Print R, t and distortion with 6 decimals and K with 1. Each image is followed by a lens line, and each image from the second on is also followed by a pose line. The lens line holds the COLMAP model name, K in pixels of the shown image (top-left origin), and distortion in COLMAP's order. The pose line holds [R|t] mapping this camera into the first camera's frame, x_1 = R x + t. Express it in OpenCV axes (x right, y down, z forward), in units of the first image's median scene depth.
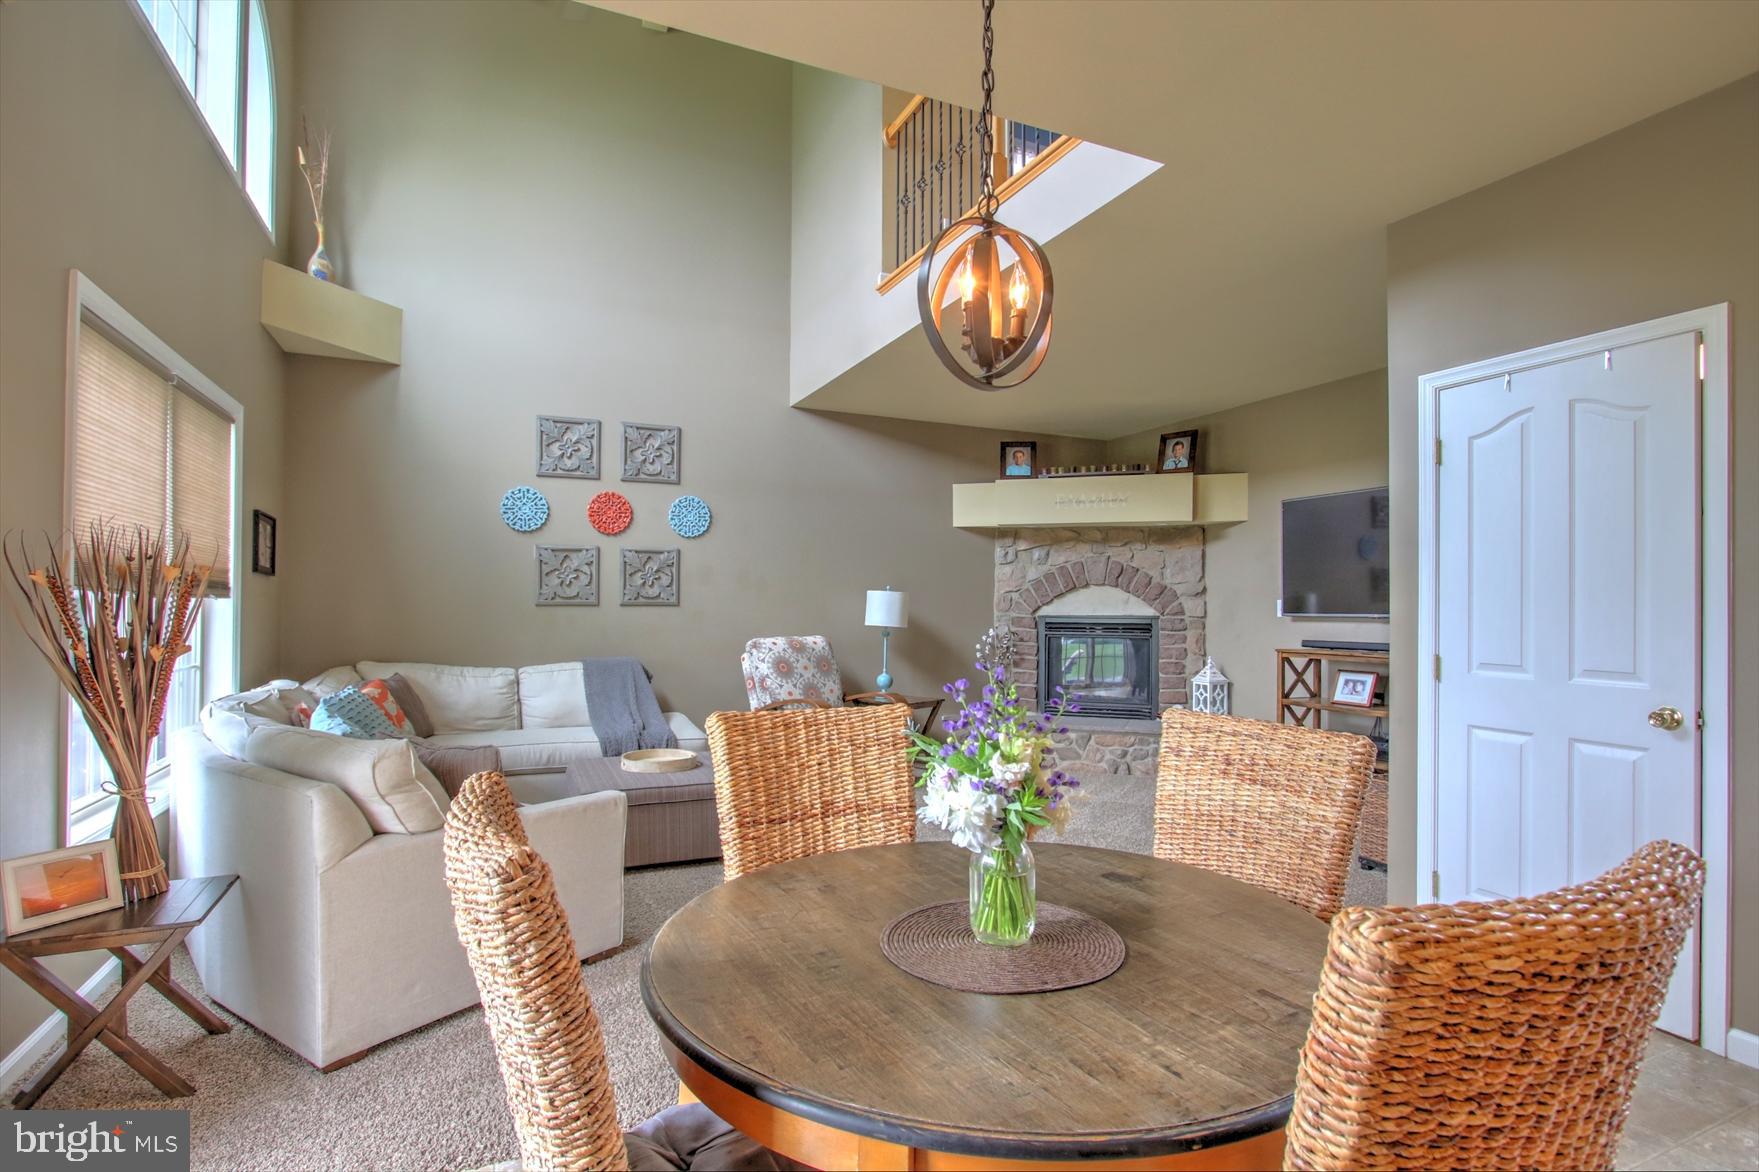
lens RADIAL K [[817.7, 0, 821.9], [0, 817.7, 619.4], [0, 0, 1]] dist [-0.011859, 0.001766]
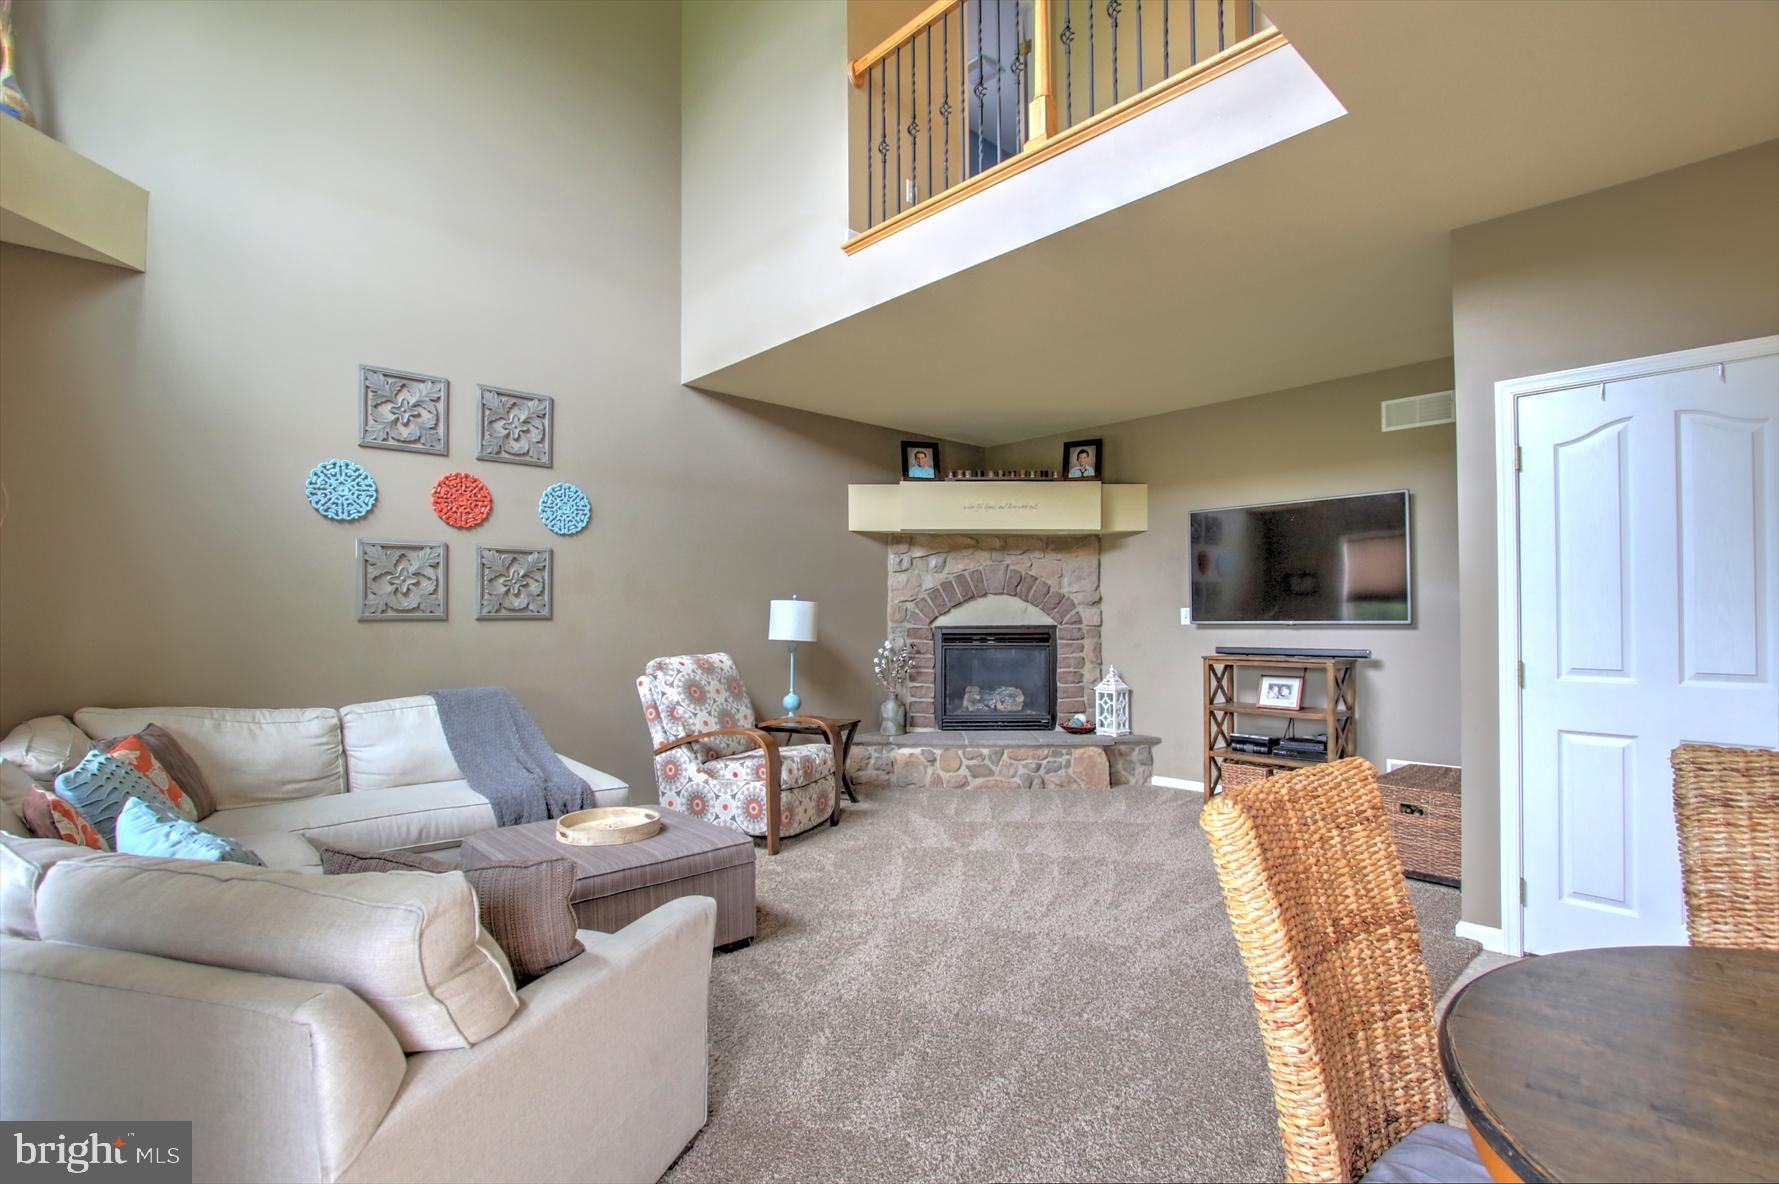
lens RADIAL K [[827.0, 0, 861.8], [0, 827.0, 619.2], [0, 0, 1]] dist [-0.011859, 0.001766]
pose [[0.945996, -0.009756, 0.324032, -0.156126], [0.014246, 0.999833, -0.011486, -0.003645], [-0.323866, 0.015482, 0.945976, 0.142337]]
